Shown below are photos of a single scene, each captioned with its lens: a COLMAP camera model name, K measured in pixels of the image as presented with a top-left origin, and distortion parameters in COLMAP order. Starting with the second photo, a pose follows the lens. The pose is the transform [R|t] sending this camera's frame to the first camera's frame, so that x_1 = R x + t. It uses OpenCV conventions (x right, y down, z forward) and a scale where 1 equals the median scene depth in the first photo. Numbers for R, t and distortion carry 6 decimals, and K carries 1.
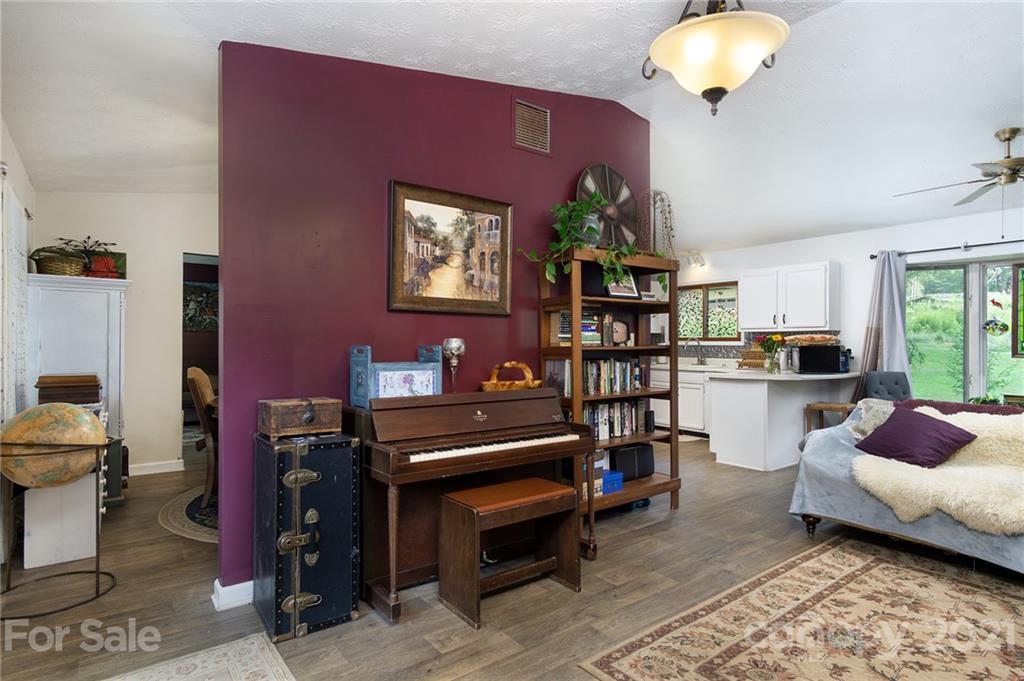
lens RADIAL K [[538.0, 0, 512.0], [0, 538.0, 340.5], [0, 0, 1]] dist [0.000566, -0.000022]
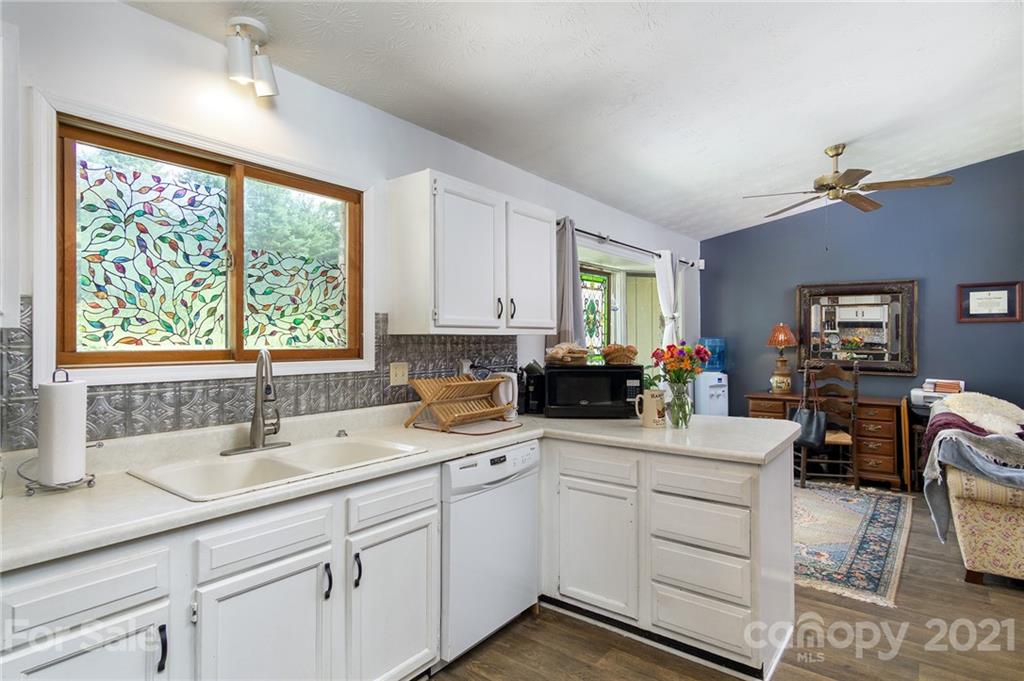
lens RADIAL K [[538.0, 0, 512.0], [0, 538.0, 340.5], [0, 0, 1]] dist [0.000566, -0.000022]
pose [[-0.258267, -0.000988, 0.966073, 0.117399], [-0.000484, 0.999999, 0.000893, -0.026988], [-0.966073, -0.000237, -0.258268, 2.347469]]
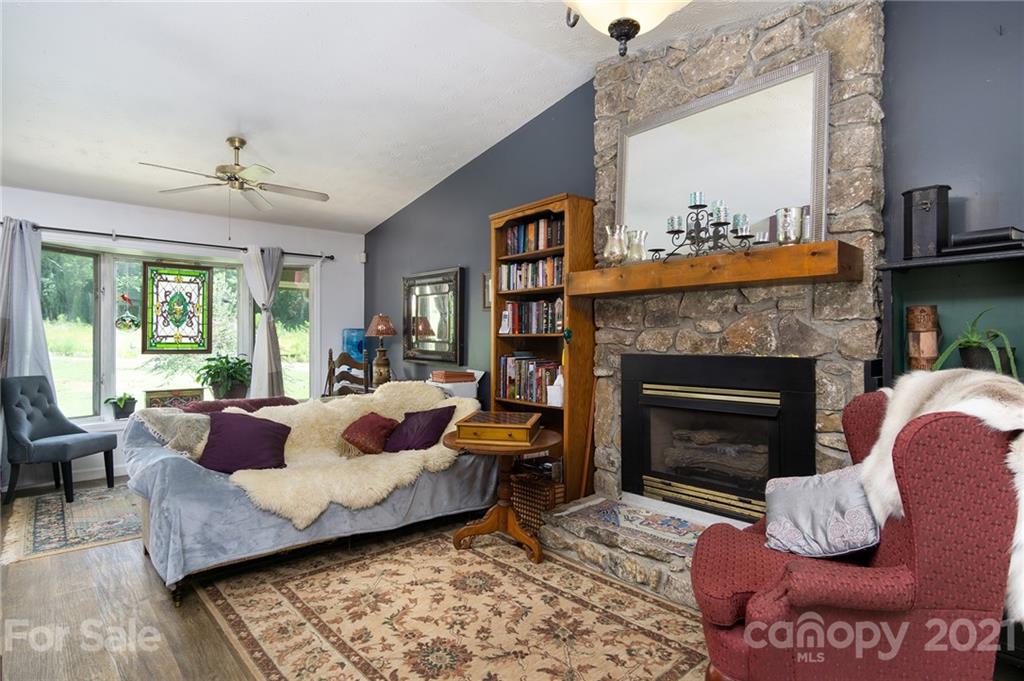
lens RADIAL K [[538.0, 0, 512.0], [0, 538.0, 340.5], [0, 0, 1]] dist [0.000566, -0.000022]
pose [[-0.073775, -0.000704, 0.997275, -0.224691], [-0.004582, 0.999989, 0.000367, 0.004867], [-0.997264, -0.004542, -0.073778, 0.669363]]
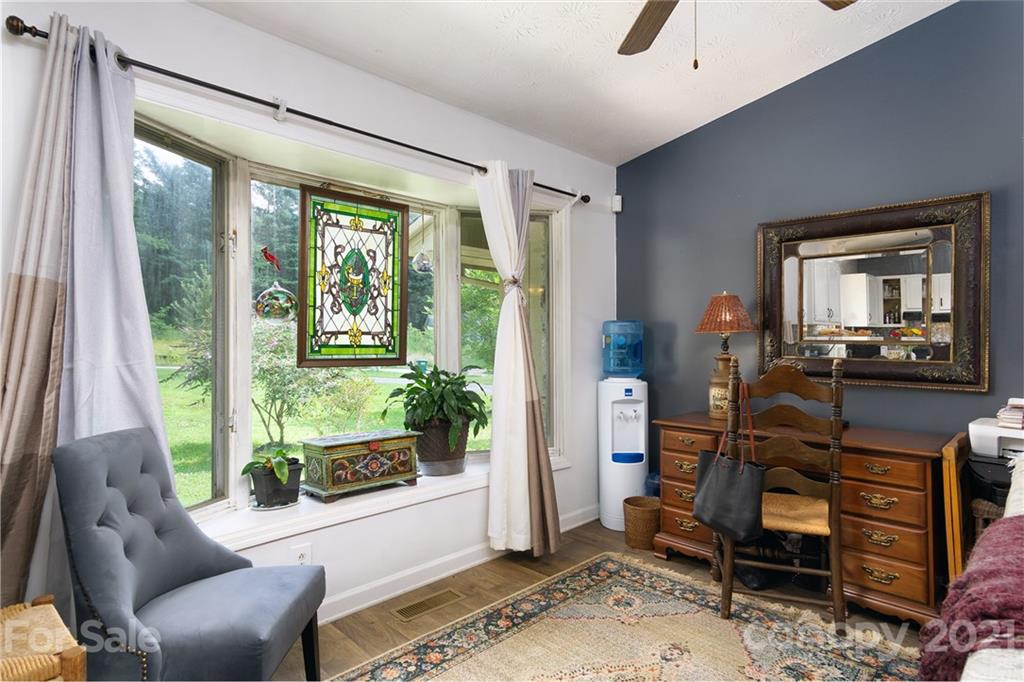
lens RADIAL K [[538.0, 0, 512.0], [0, 538.0, 341.0], [0, 0, 1]] dist [0.000566, -0.000022]
pose [[-0.130169, 0.001225, 0.991491, 0.699118], [-0.003344, 0.999993, -0.001675, 0.011850], [-0.991486, -0.003534, -0.130164, 1.516149]]
